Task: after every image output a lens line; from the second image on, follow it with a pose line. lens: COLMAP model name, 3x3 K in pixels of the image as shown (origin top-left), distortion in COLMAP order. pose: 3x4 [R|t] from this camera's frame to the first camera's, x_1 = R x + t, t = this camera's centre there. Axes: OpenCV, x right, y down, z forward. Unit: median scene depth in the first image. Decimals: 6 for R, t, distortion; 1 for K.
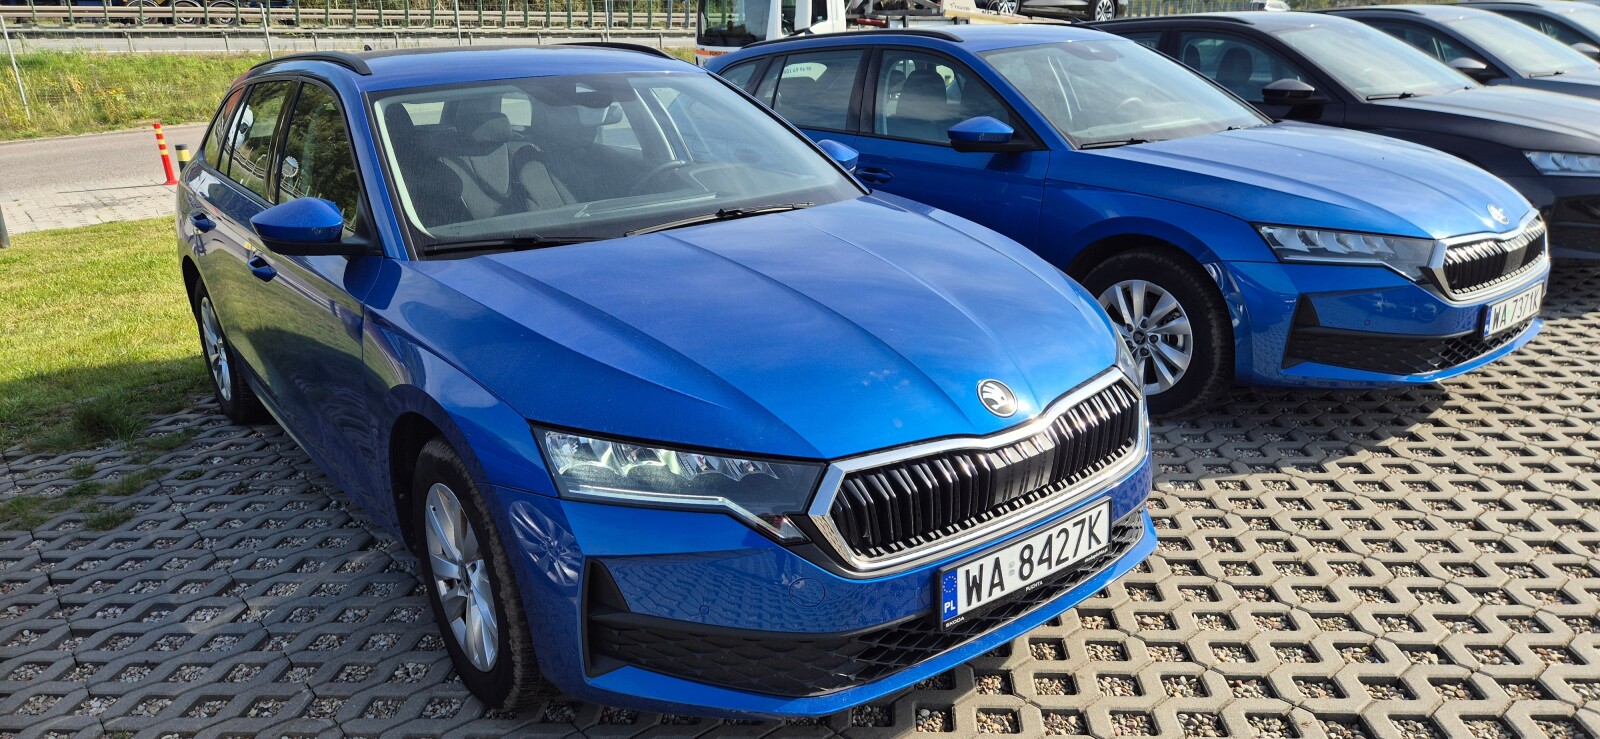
lens RADIAL K [[1087.2, 0, 794.1], [0, 1087.2, 365.7], [0, 0, 1]] dist [-0.002511, -0.006108]
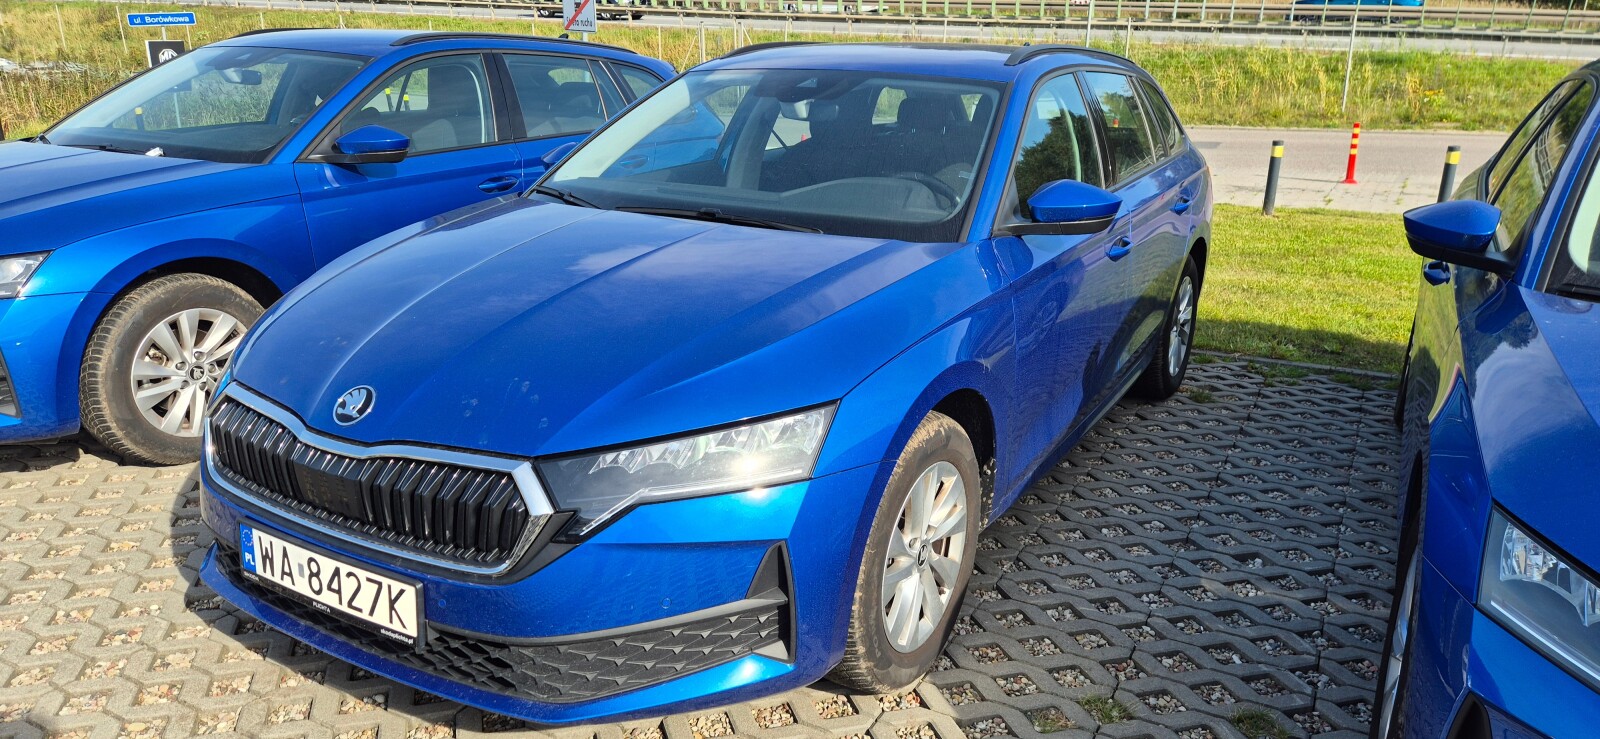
lens RADIAL K [[1087.2, 0, 787.6], [0, 1087.2, 376.9], [0, 0, 1]] dist [-0.002511, -0.006108]
pose [[0.377557, 0.306245, -0.873879, 1.106314], [-0.299927, 0.933297, 0.197484, -0.284400], [0.876068, 0.187539, 0.444224, 0.870085]]
